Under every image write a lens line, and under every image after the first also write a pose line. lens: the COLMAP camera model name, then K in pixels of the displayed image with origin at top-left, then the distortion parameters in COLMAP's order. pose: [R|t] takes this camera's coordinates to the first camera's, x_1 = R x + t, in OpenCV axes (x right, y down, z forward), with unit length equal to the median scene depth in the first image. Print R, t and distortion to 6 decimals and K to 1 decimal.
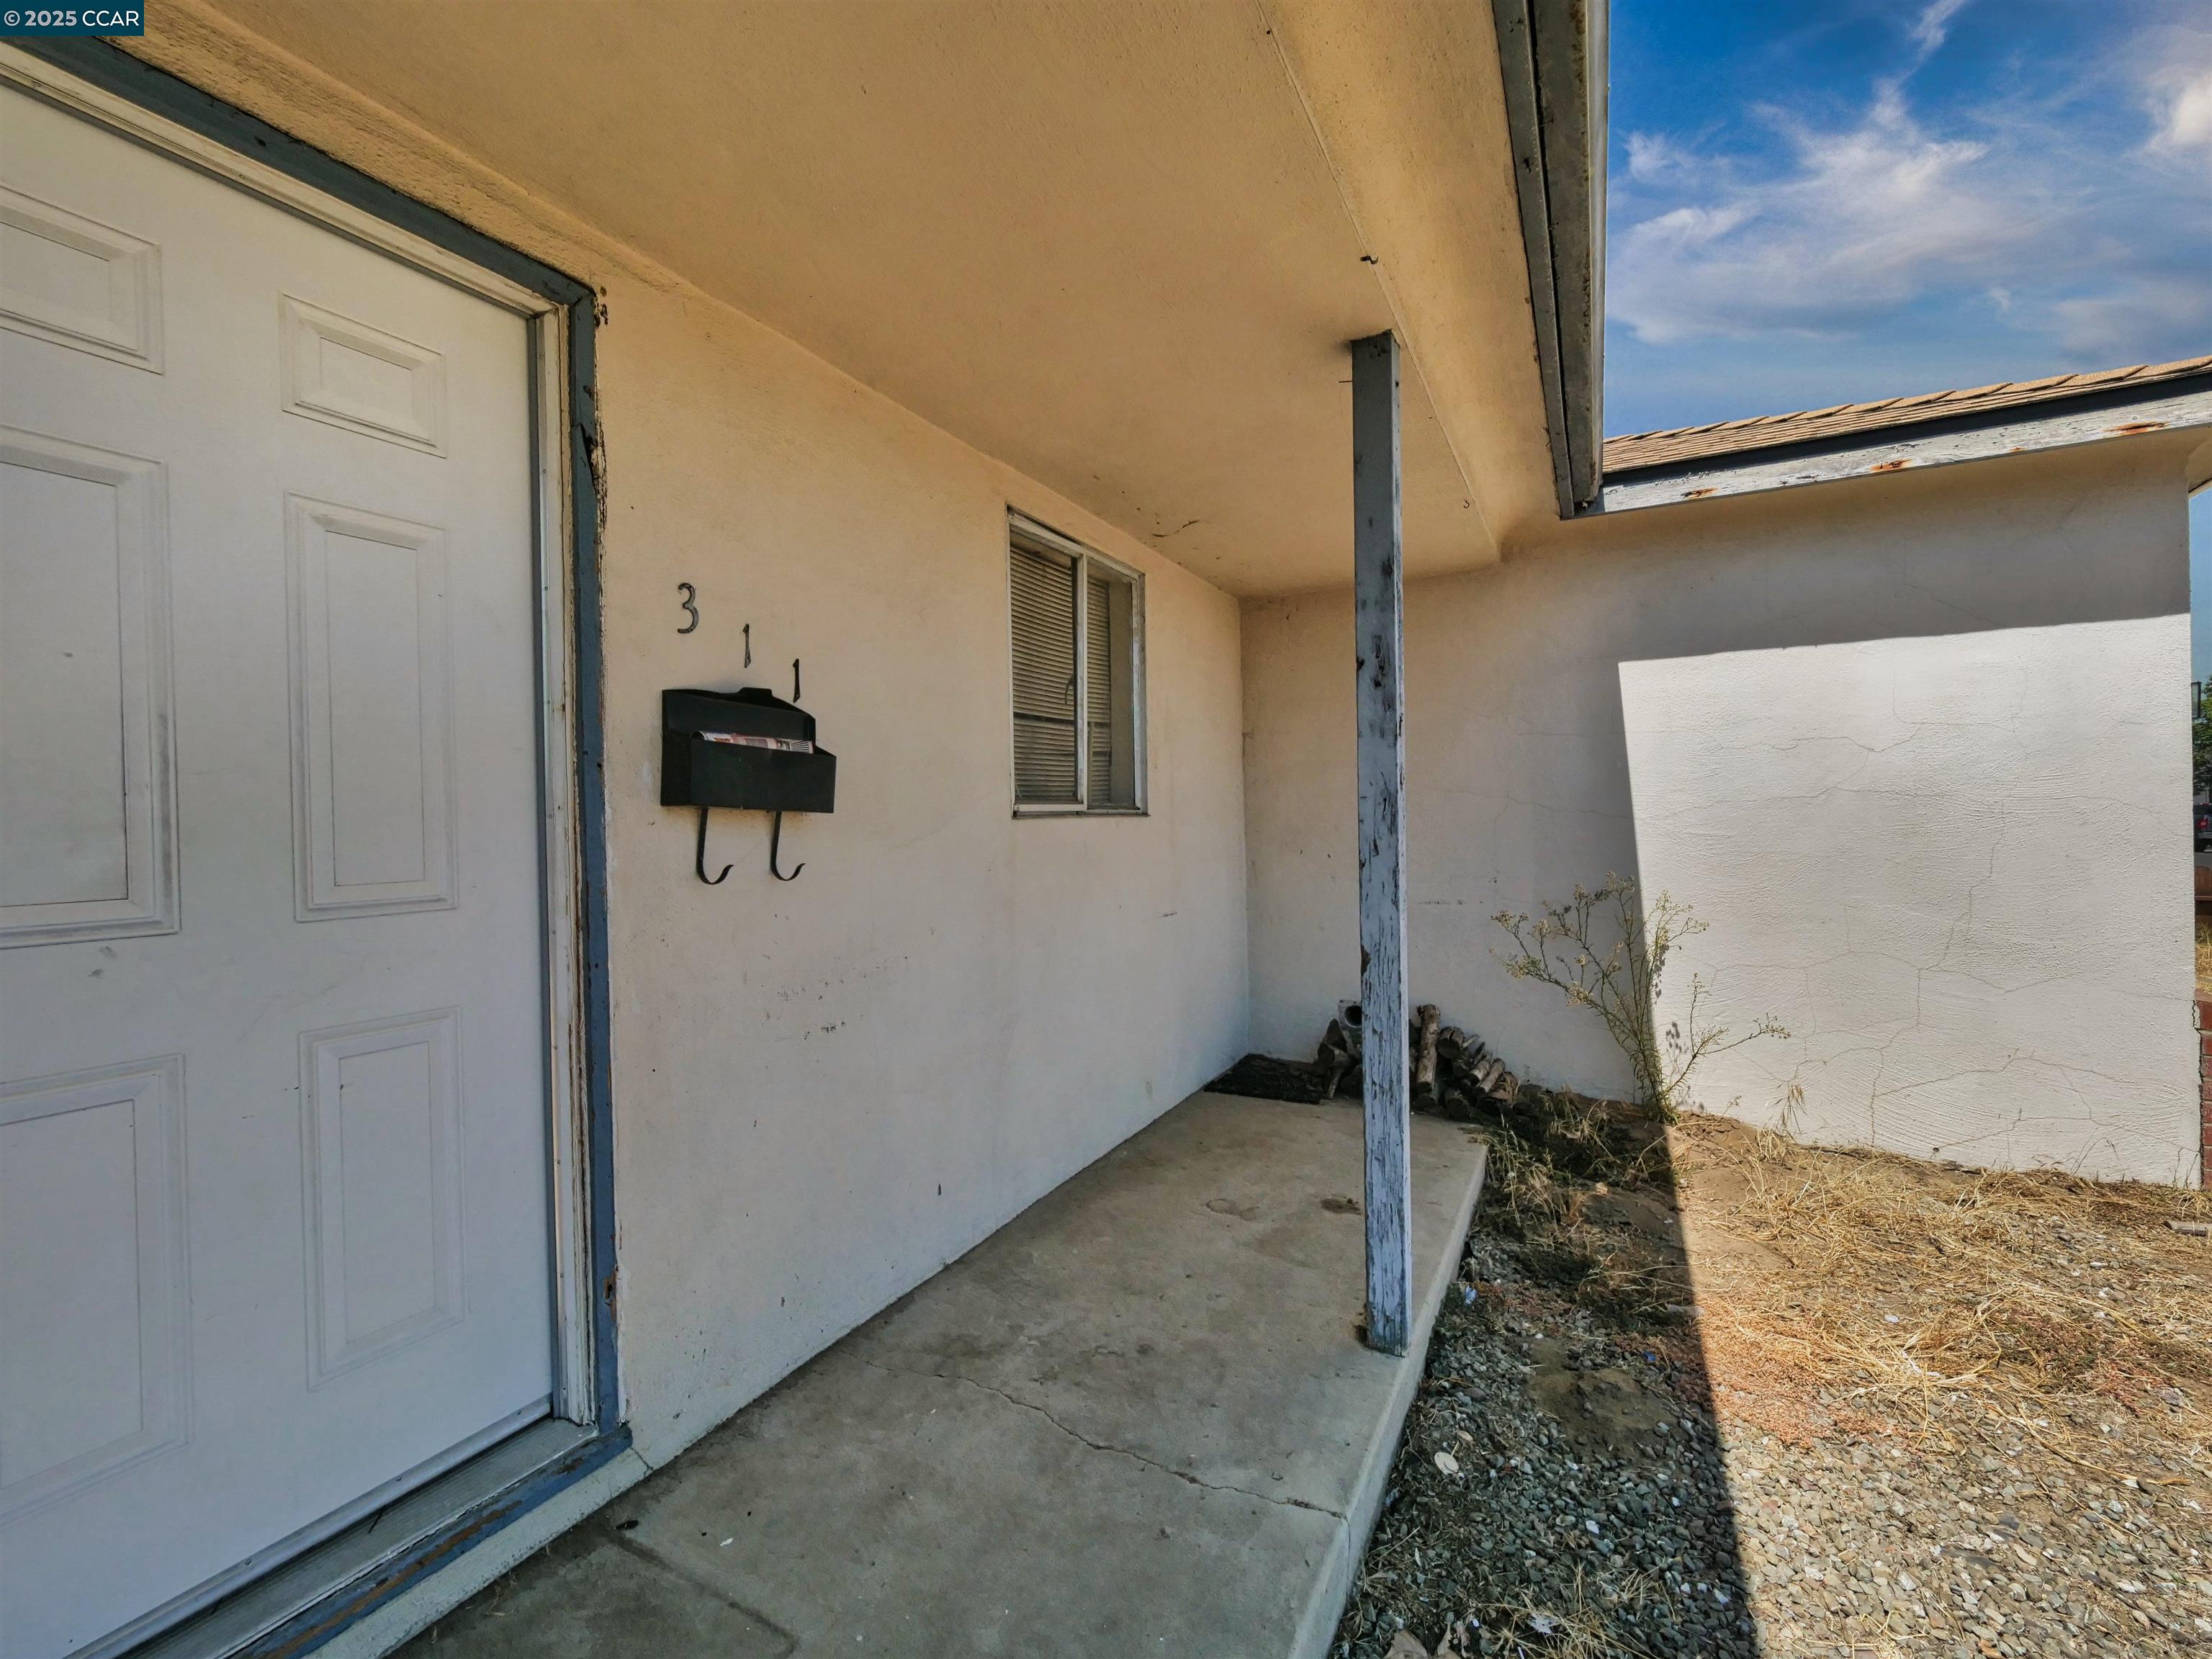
lens RADIAL K [[942.5, 0, 1067.8], [0, 942.5, 826.7], [0, 0, 1]] dist [-0.005103, 0.001219]
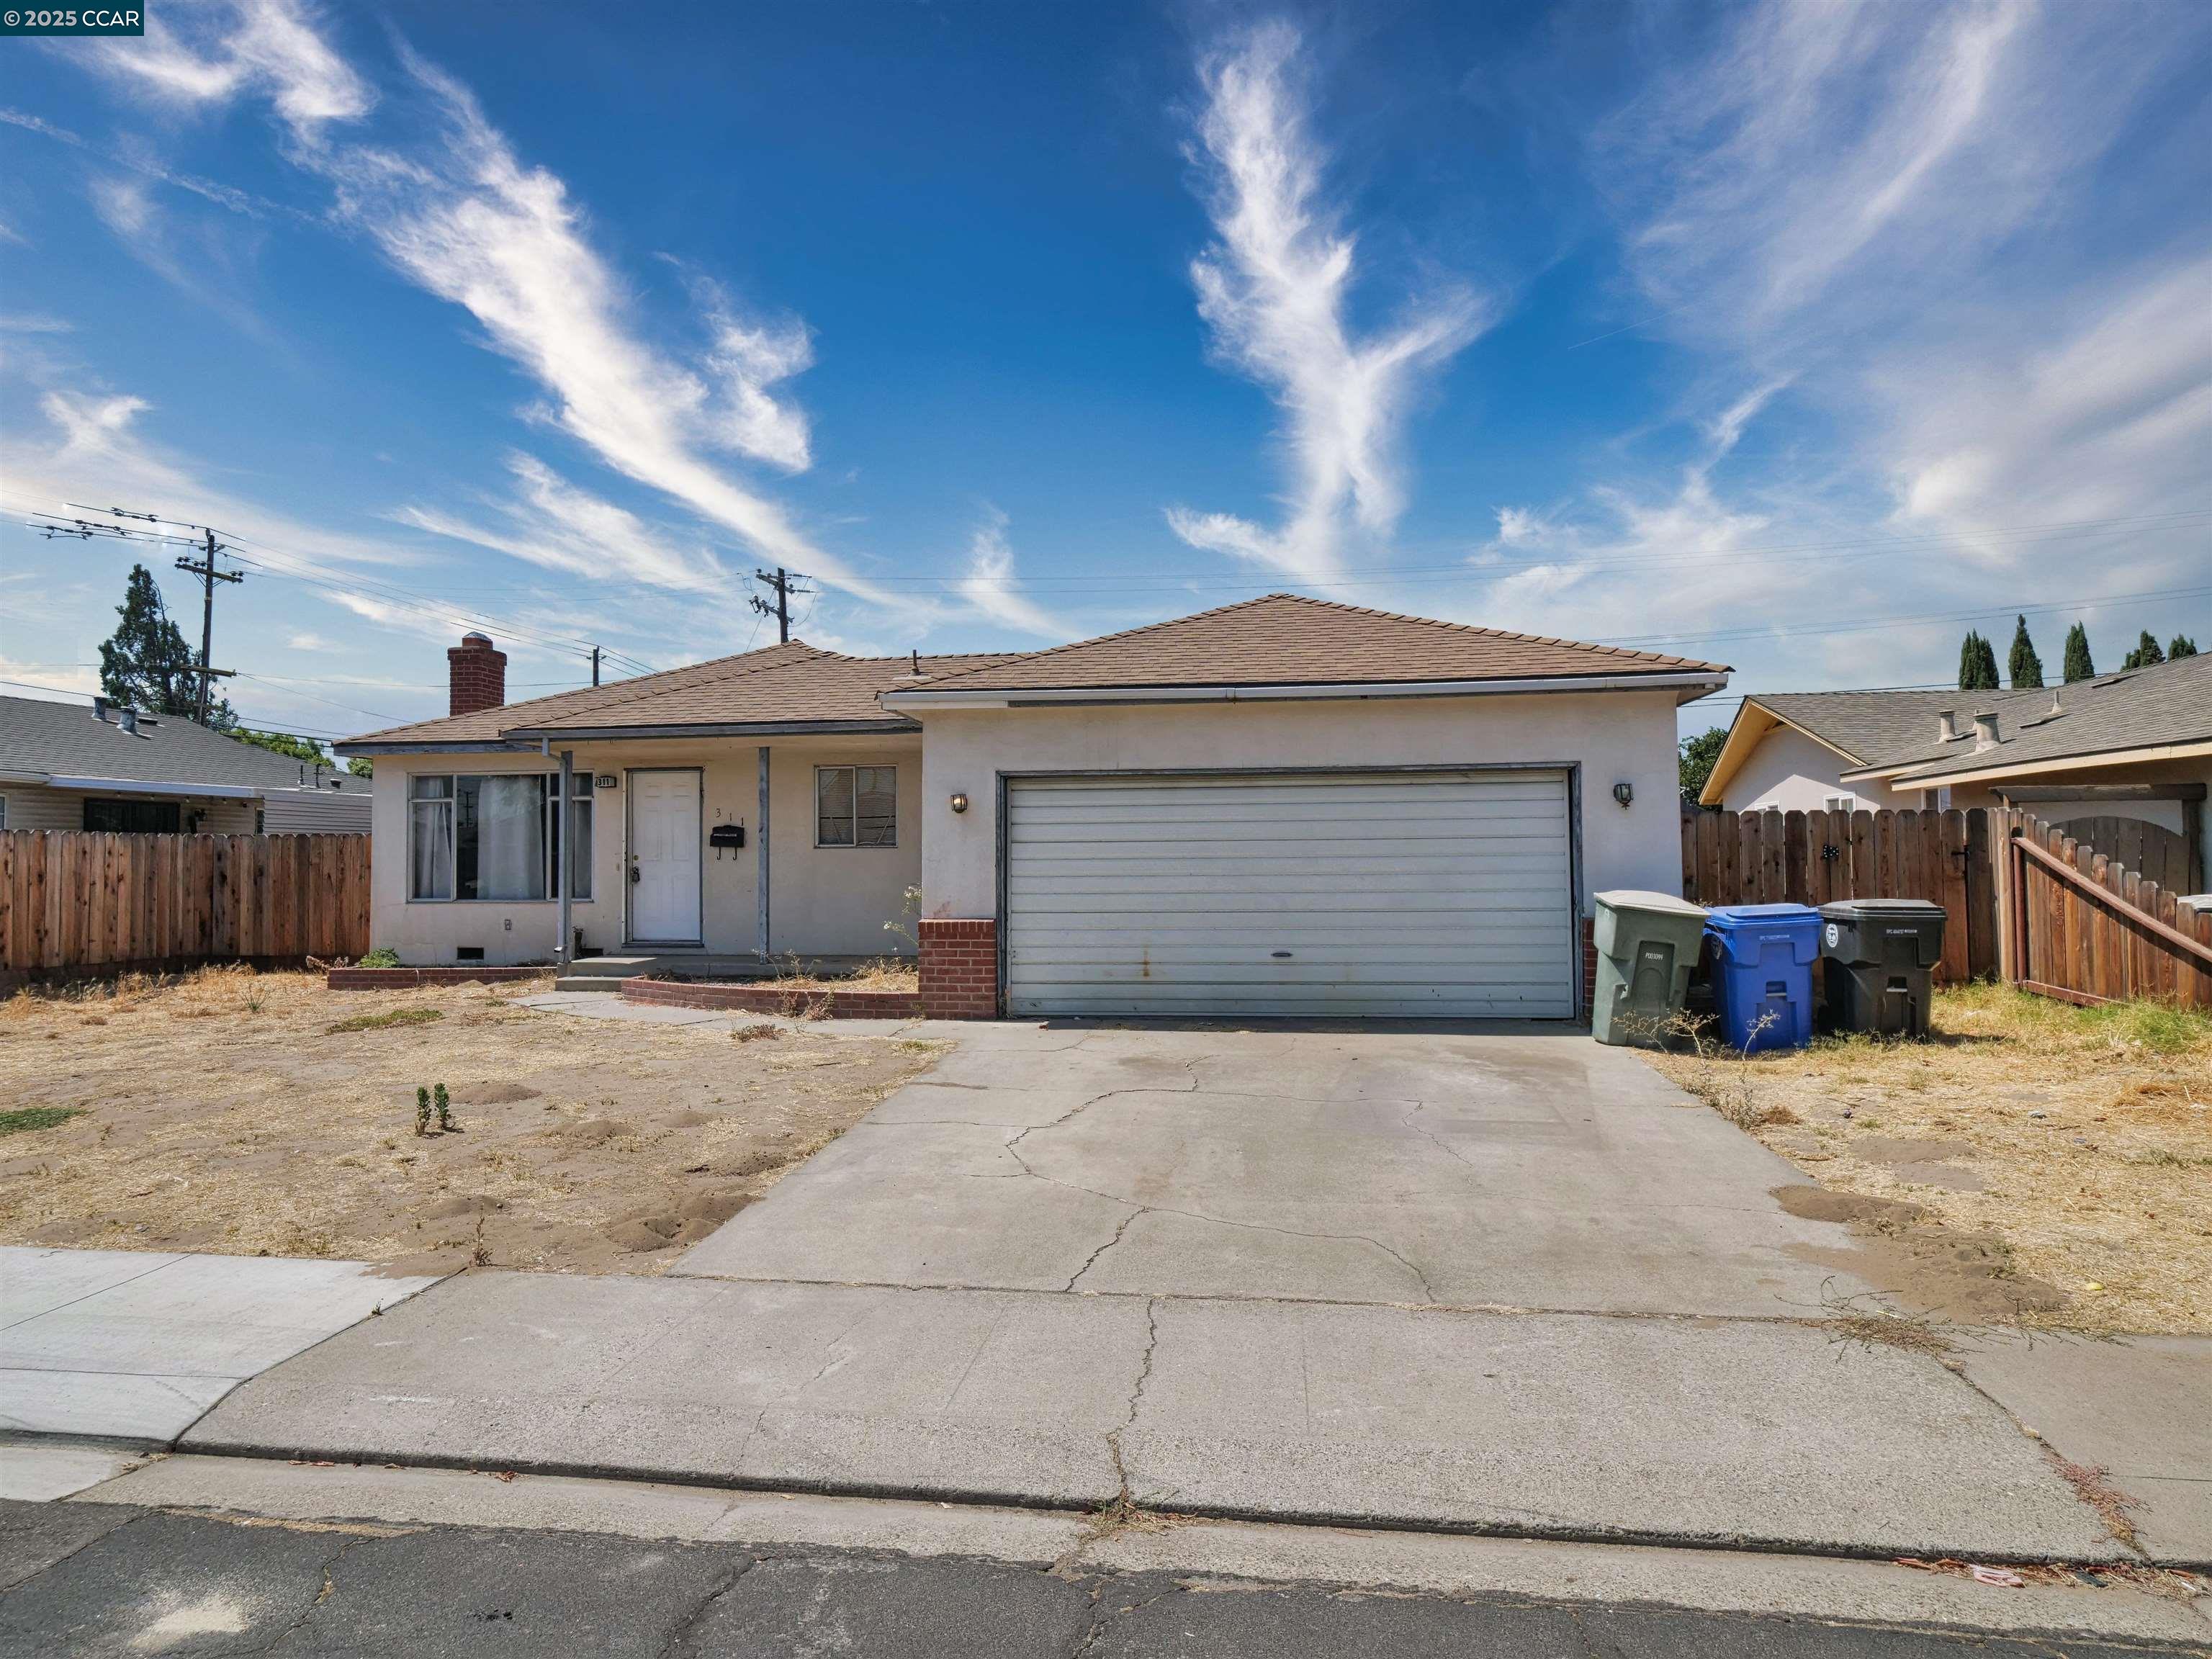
lens RADIAL K [[1408.0, 0, 1103.8], [0, 1408.0, 823.0], [0, 0, 1]] dist [0.020864, 0.001802]
pose [[0.363488, -0.007239, -0.931571, 8.200558], [-0.007371, 0.999916, -0.010646, -0.087492], [0.931570, 0.010736, 0.363404, 0.037384]]
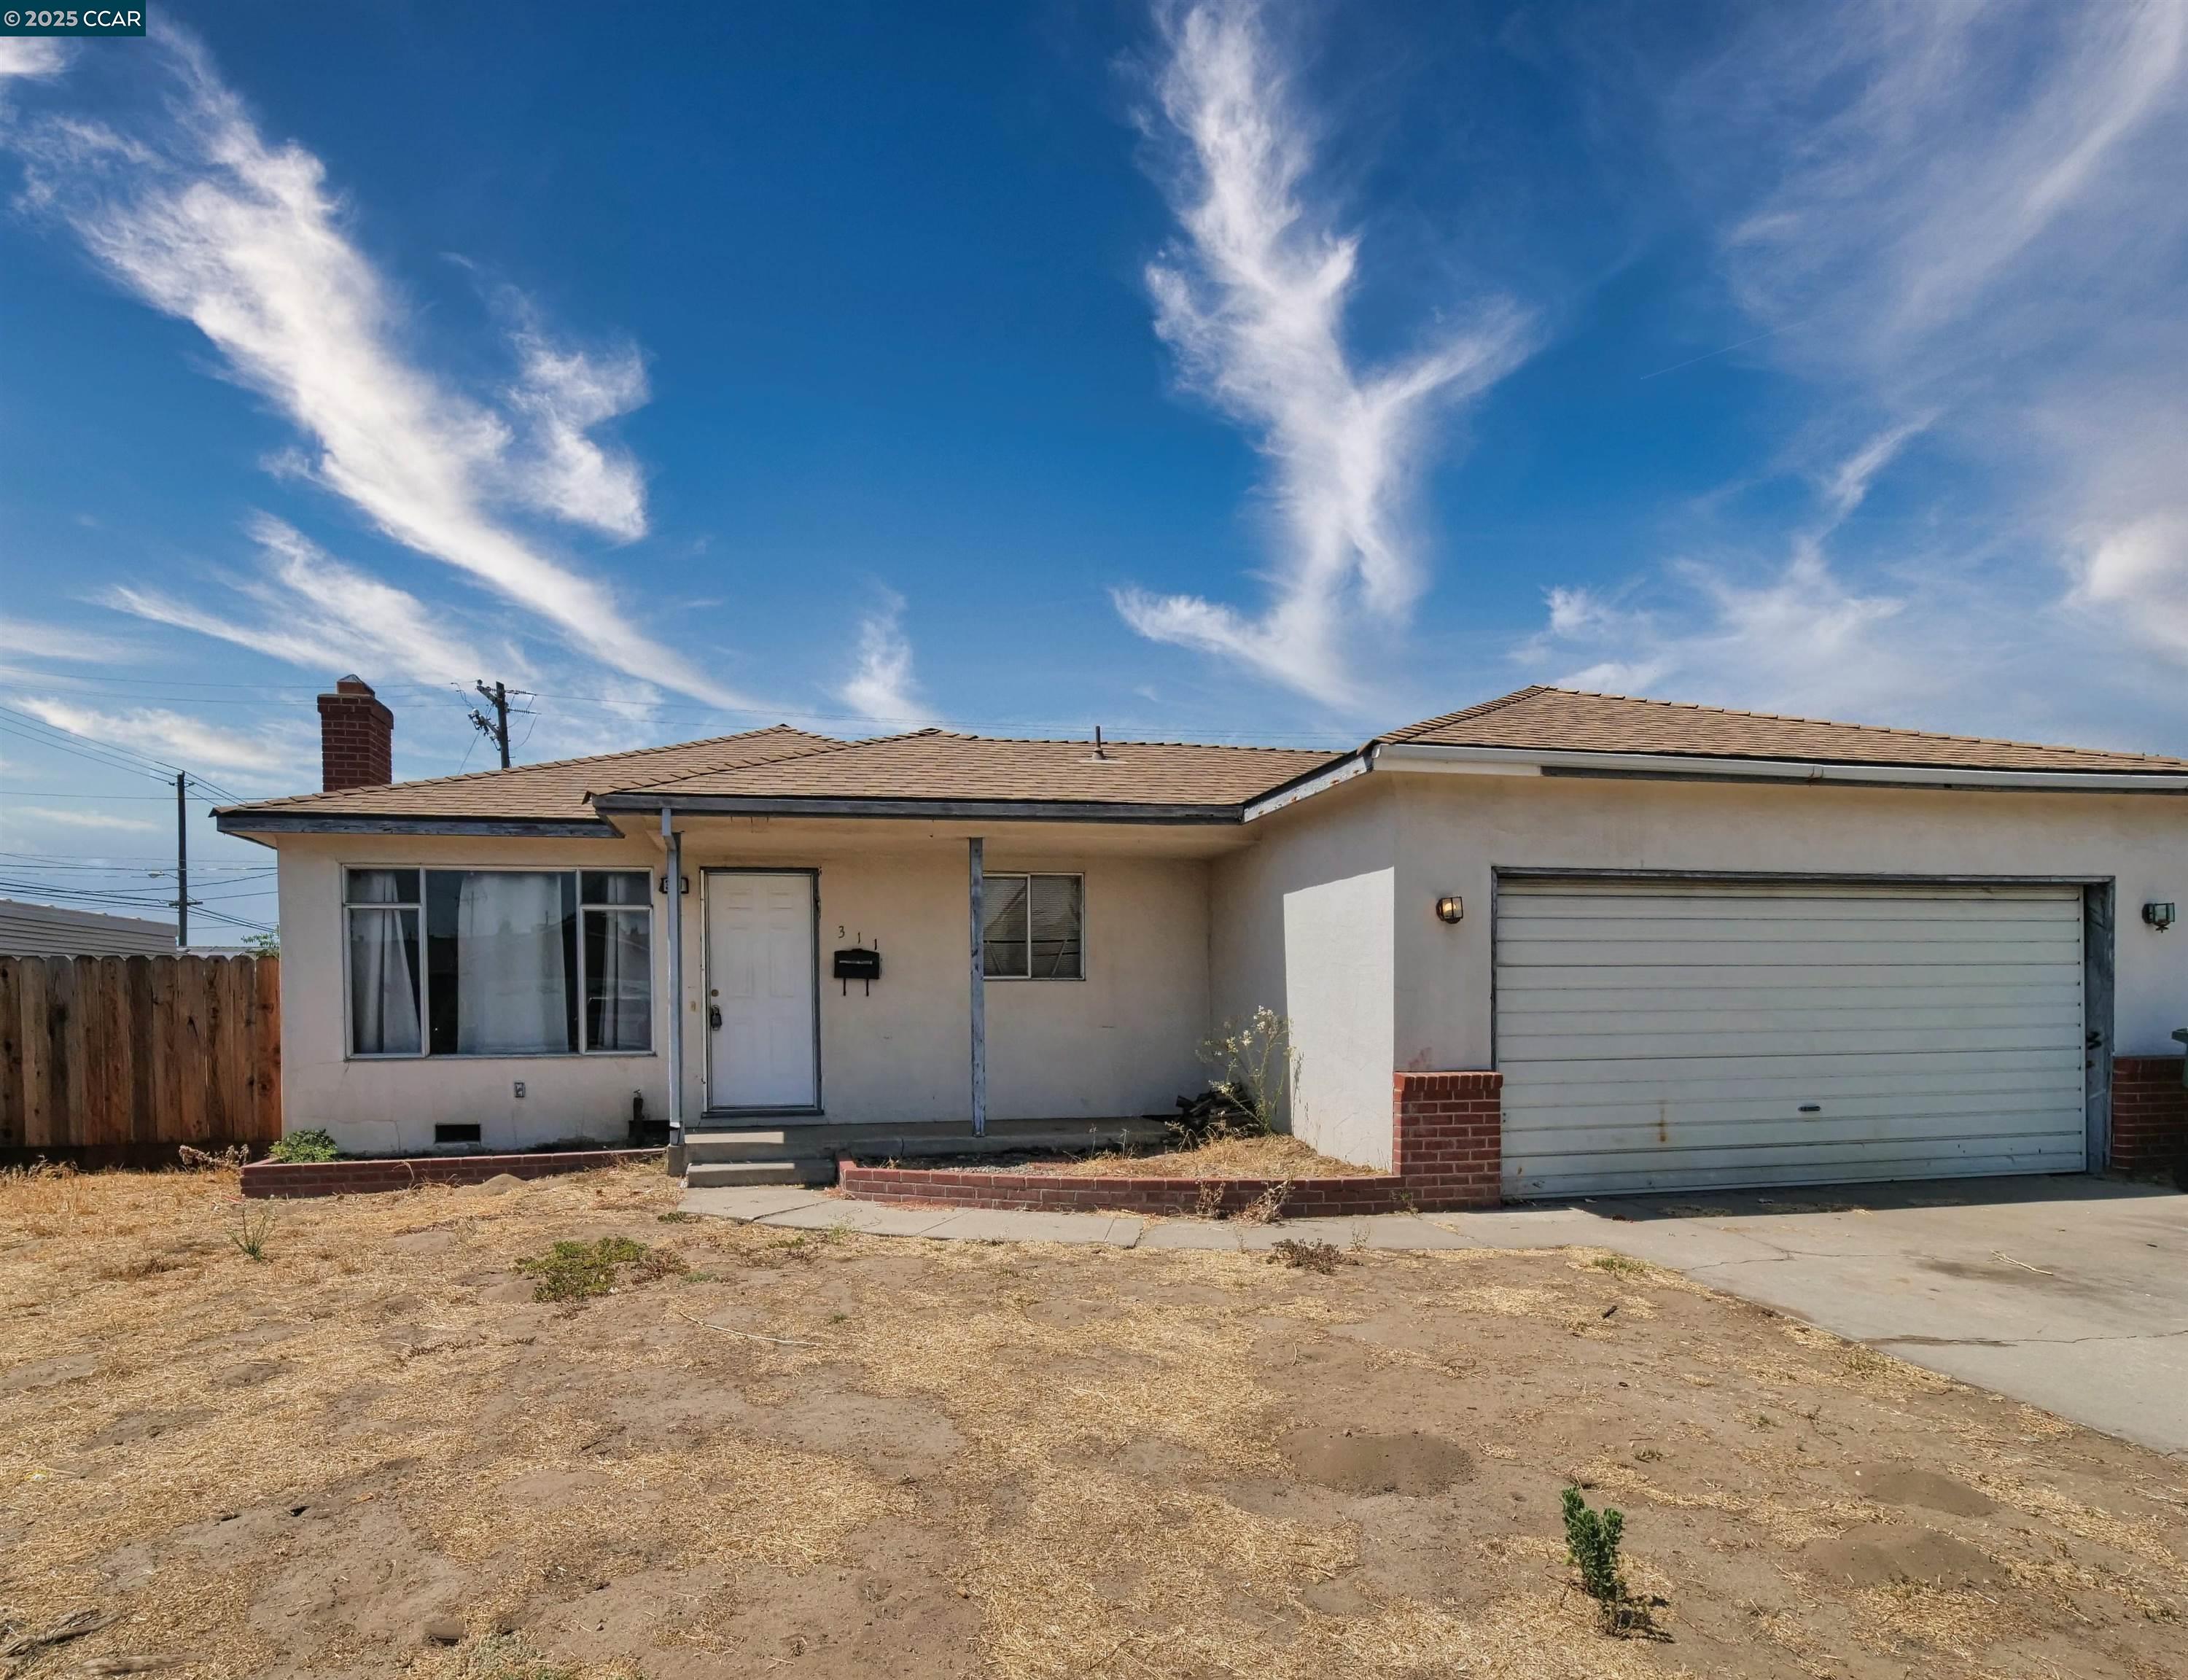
lens RADIAL K [[1194.9, 0, 1019.5], [0, 1194.9, 1034.7], [0, 0, 1]] dist [-0.005206, 0.001345]
pose [[0.649296, 0.029819, -0.759951, 4.053951], [-0.010137, 0.999482, 0.030557, 0.060392], [0.760468, -0.012137, 0.649262, -1.830673]]
